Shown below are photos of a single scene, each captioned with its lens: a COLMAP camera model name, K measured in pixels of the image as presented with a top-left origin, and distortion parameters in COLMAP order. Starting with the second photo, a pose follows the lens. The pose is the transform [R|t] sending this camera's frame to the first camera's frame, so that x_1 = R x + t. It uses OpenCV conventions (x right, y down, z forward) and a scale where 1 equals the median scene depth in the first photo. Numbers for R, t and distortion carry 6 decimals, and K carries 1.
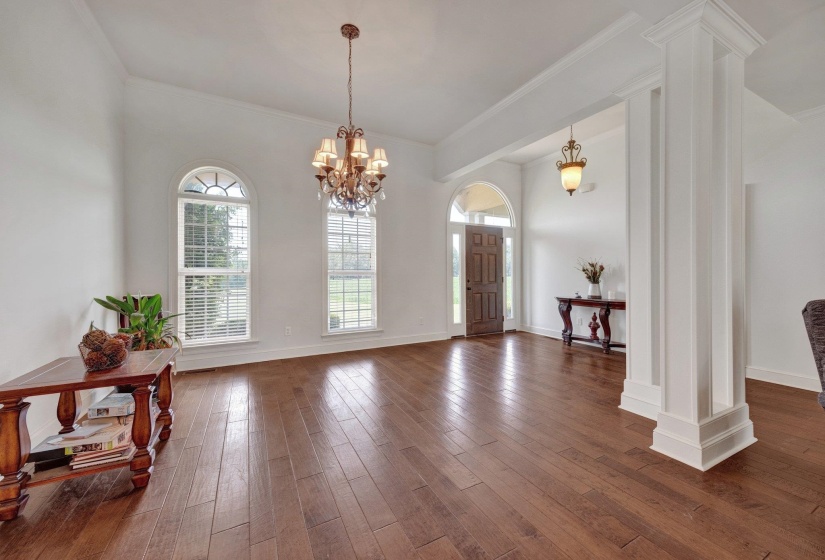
lens RADIAL K [[317.9, 0, 413.3], [0, 317.9, 277.1], [0, 0, 1]] dist [0.007093, -0.001320]
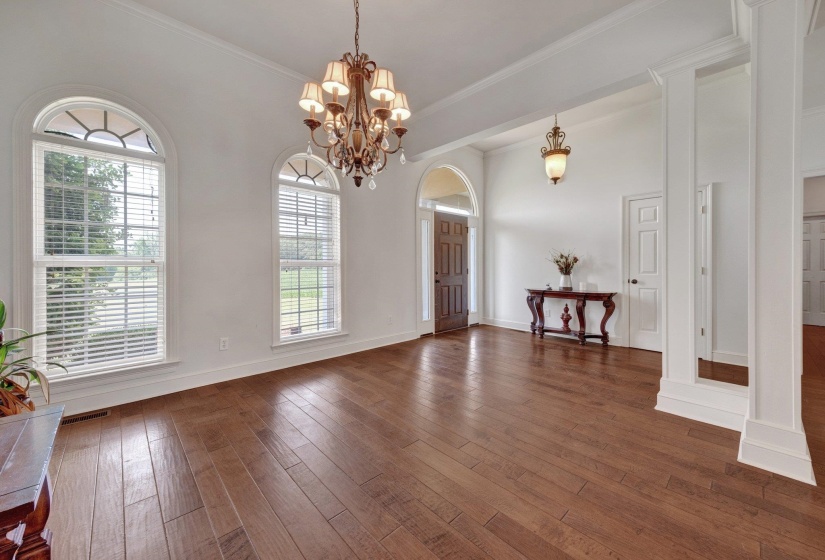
lens RADIAL K [[317.9, 0, 415.1], [0, 317.9, 267.8], [0, 0, 1]] dist [0.007093, -0.001320]
pose [[0.962548, -0.000800, 0.271111, -0.160637], [0.001380, 0.999997, -0.001950, -0.000874], [-0.271109, 0.002251, 0.962546, 0.169875]]
